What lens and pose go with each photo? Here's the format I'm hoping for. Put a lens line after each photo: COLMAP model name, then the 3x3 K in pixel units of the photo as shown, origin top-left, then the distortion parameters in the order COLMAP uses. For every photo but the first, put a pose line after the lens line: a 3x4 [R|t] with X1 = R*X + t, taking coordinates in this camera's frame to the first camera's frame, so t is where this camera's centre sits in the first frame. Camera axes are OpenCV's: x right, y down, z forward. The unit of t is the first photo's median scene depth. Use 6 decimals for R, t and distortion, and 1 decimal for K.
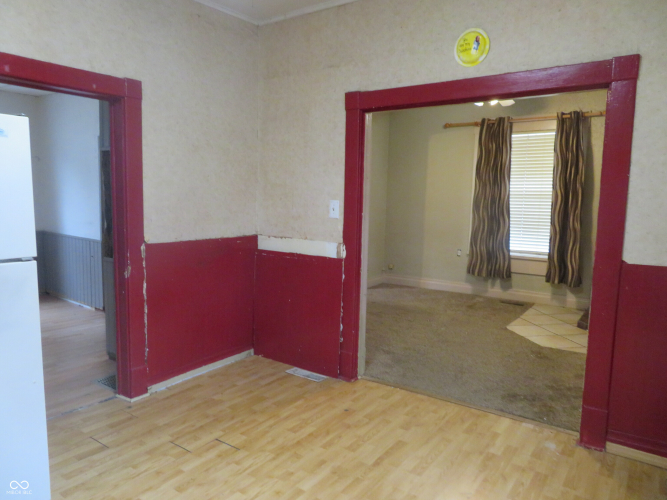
lens RADIAL K [[479.3, 0, 333.9], [0, 479.3, 252.4], [0, 0, 1]] dist [-0.019879, 0.012691]
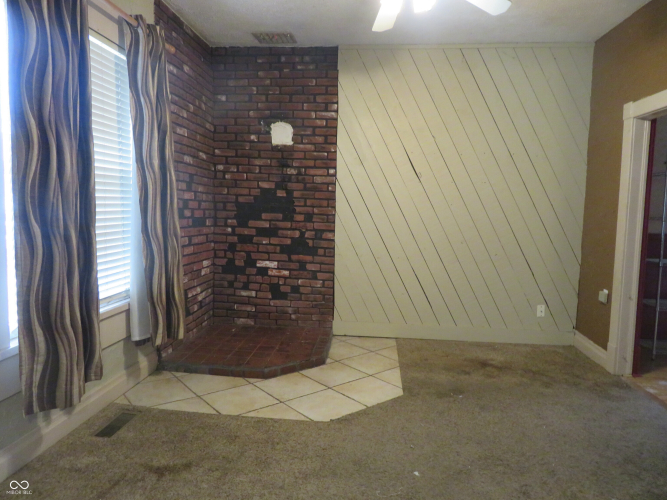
lens RADIAL K [[479.3, 0, 334.5], [0, 479.3, 244.5], [0, 0, 1]] dist [-0.019879, 0.012691]
pose [[-0.494353, -0.094995, 0.864055, -0.087243], [0.075448, 0.985570, 0.151520, -0.105622], [-0.865981, 0.140096, -0.480052, 1.012831]]
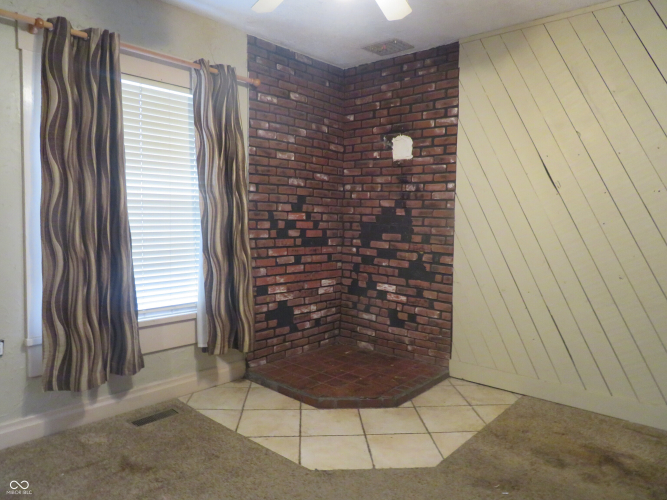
lens RADIAL K [[479.3, 0, 331.4], [0, 479.3, 244.5], [0, 0, 1]] dist [-0.019879, 0.012691]
pose [[0.116199, -0.069133, 0.990817, -0.091085], [0.108816, 0.992456, 0.056485, -0.081035], [-0.987247, 0.101253, 0.122846, 0.736035]]
